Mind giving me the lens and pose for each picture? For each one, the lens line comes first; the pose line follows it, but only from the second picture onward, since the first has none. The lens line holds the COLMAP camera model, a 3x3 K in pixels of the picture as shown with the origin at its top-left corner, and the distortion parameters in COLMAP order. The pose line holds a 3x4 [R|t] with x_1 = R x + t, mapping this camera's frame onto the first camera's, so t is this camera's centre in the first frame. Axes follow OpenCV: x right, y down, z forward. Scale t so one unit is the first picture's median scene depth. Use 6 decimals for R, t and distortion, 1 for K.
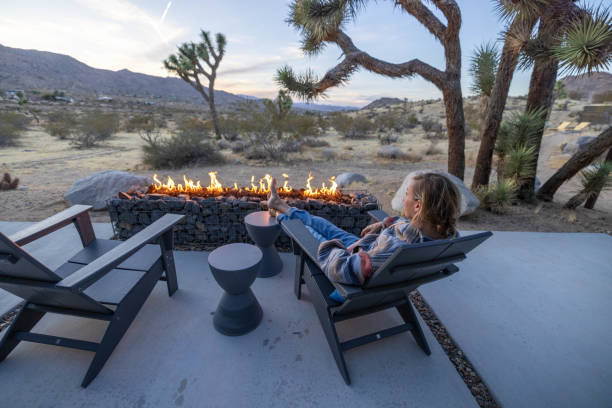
lens RADIAL K [[254.7, 0, 300.4], [0, 254.7, 199.9], [0, 0, 1]] dist [0.001073, 0.000050]
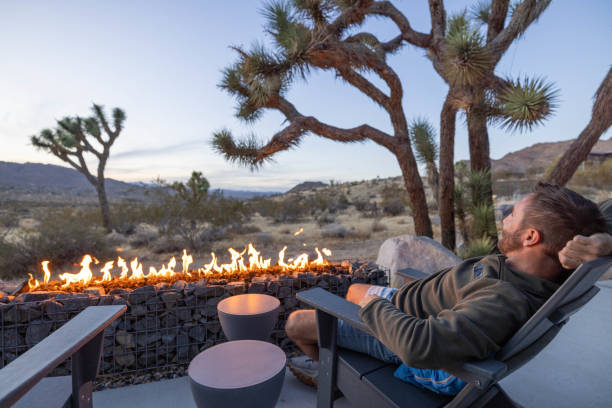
lens RADIAL K [[308.7, 0, 305.1], [0, 308.7, 203.6], [0, 0, 1]] dist [-0.000424, -0.000364]
pose [[0.958144, -0.043400, 0.282978, -0.045480], [0.128656, 0.948283, -0.290185, 0.016871], [-0.255750, 0.314446, 0.914175, 0.037281]]
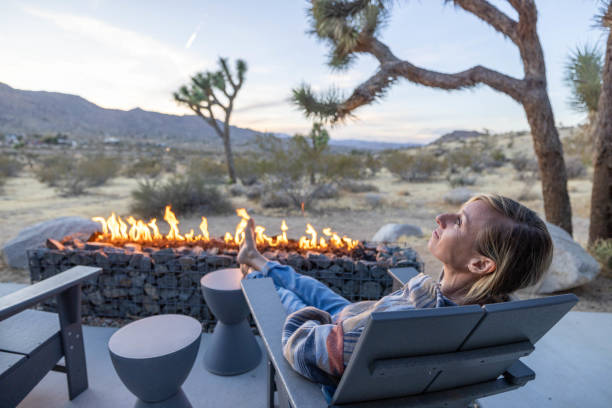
lens RADIAL K [[343.5, 0, 306.6], [0, 343.5, 202.0], [0, 0, 1]] dist [0.004779, -0.000880]
pose [[0.993694, -0.004748, -0.112027, 0.031648], [-0.016047, 0.982797, -0.183990, 0.008071], [0.110974, 0.184627, 0.976523, 0.025756]]
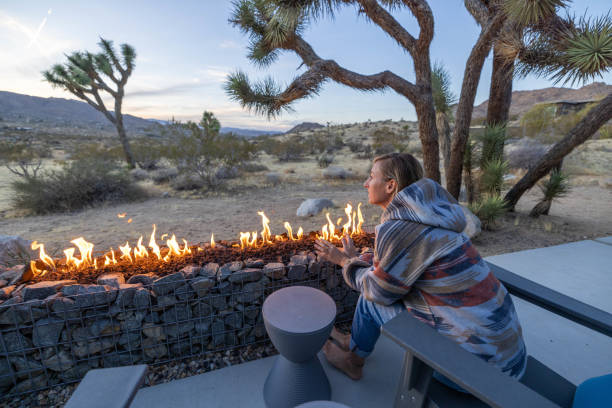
lens RADIAL K [[261.7, 0, 305.0], [0, 261.7, 202.4], [0, 0, 1]] dist [0.003910, 0.000262]
pose [[0.957021, -0.083720, 0.277673, -0.055723], [0.107095, 0.991776, -0.070083, -0.021343], [-0.269522, 0.096808, 0.958116, 0.095645]]
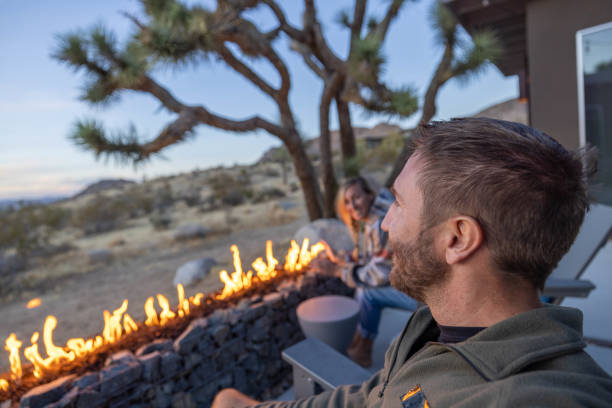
lens RADIAL K [[324.6, 0, 306.2], [0, 324.6, 204.9], [0, 0, 1]] dist [-0.000400, -0.000318]
pose [[0.653638, -0.160007, 0.739699, -0.153715], [0.362757, 0.924038, -0.120670, -0.017472], [-0.664202, 0.347206, 0.662030, 0.089045]]
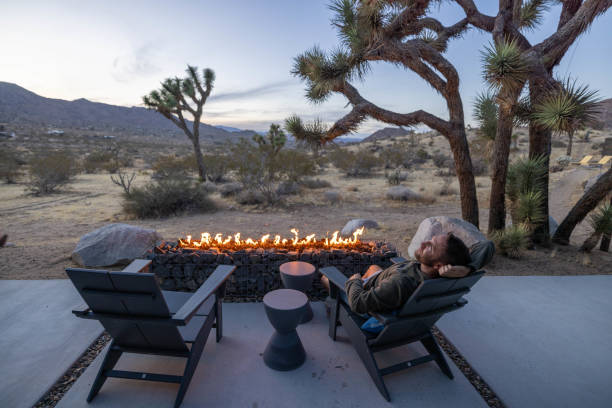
lens RADIAL K [[312.5, 0, 305.6], [0, 312.5, 202.7], [0, 0, 1]] dist [-0.000257, -0.000419]
pose [[0.998904, -0.019646, 0.042483, -0.033352], [0.025746, 0.988622, -0.148199, -0.000867], [-0.039088, 0.149130, 0.988045, -0.079436]]
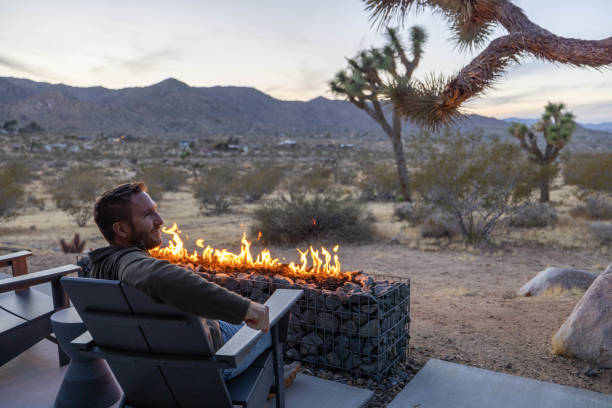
lens RADIAL K [[523.5, 0, 301.7], [0, 523.5, 201.0], [0, 0, 1]] dist [0.002559, 0.005498]
pose [[0.827820, -0.000266, -0.560993, 0.207046], [-0.134678, 0.970661, -0.199196, 0.016348], [0.544588, 0.240451, 0.803497, -0.015480]]
